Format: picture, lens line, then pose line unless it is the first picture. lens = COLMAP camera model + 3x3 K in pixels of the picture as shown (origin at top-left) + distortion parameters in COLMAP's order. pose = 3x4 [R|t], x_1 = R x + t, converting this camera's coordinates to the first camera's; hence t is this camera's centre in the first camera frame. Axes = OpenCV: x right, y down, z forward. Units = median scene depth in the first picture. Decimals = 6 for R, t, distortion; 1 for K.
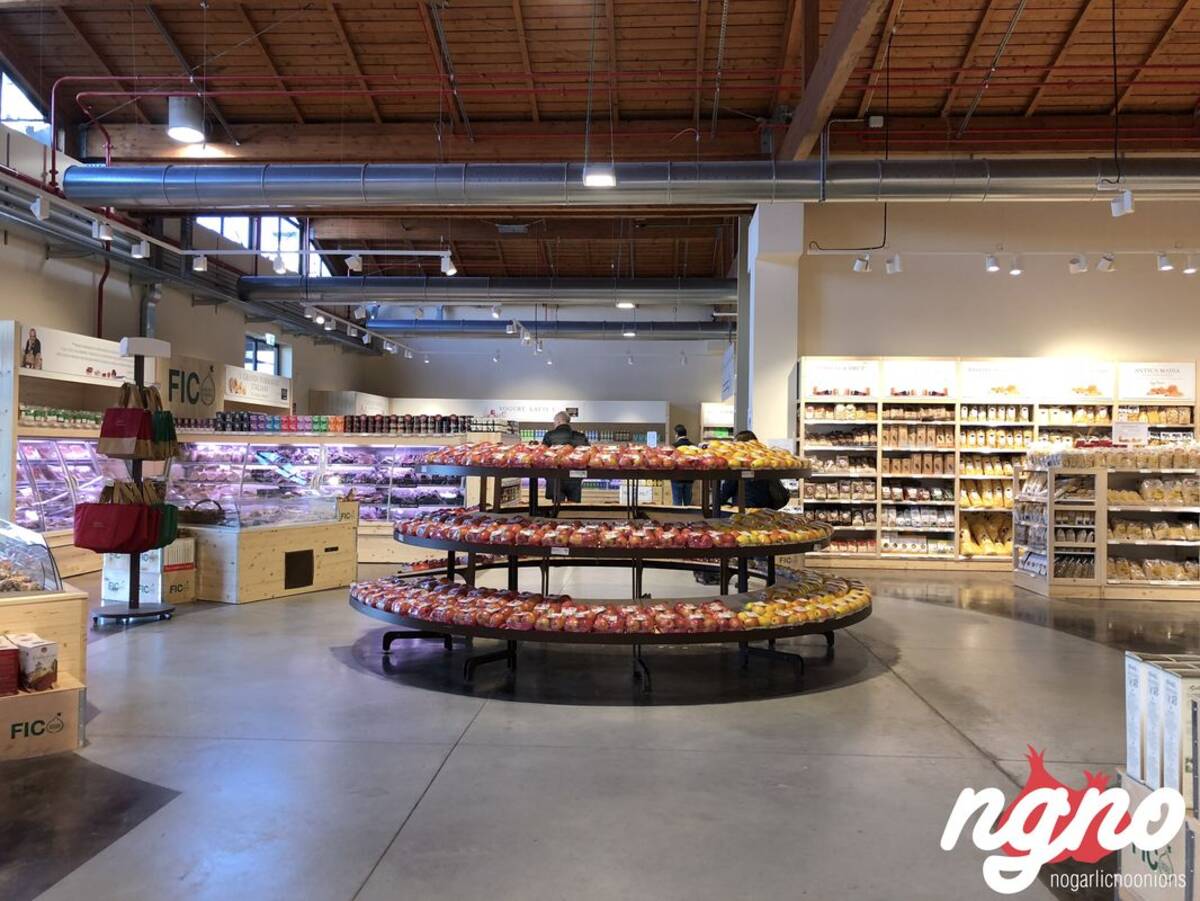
lens RADIAL K [[987.0, 0, 599.6], [0, 987.0, 450.3], [0, 0, 1]] dist [0.043370, -0.051121]
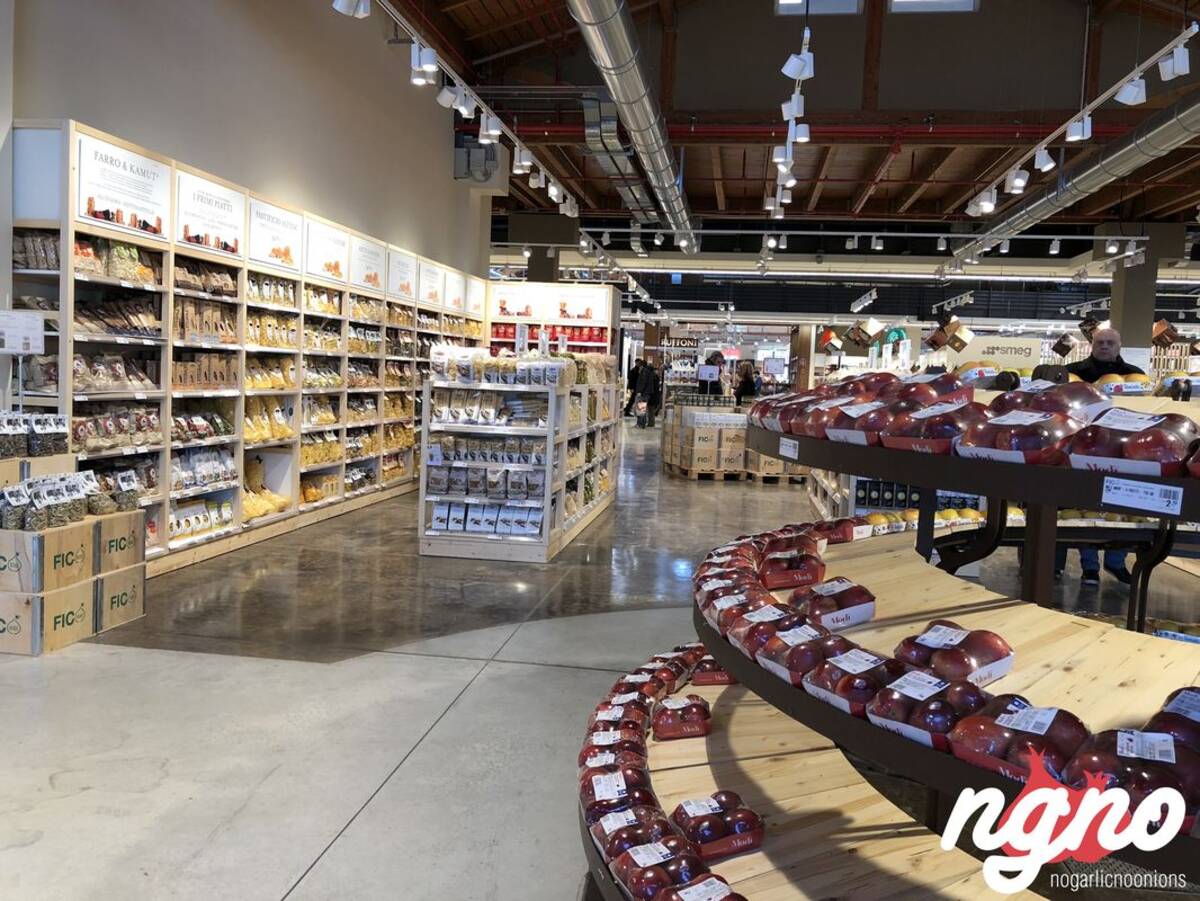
lens RADIAL K [[987.0, 0, 600.3], [0, 987.0, 444.6], [0, 0, 1]] dist [0.043370, -0.051121]
pose [[0.087307, -0.080652, 0.992911, -0.212524], [-0.042204, 0.995523, 0.084575, -0.001828], [-0.995287, -0.049289, 0.083512, 0.732285]]
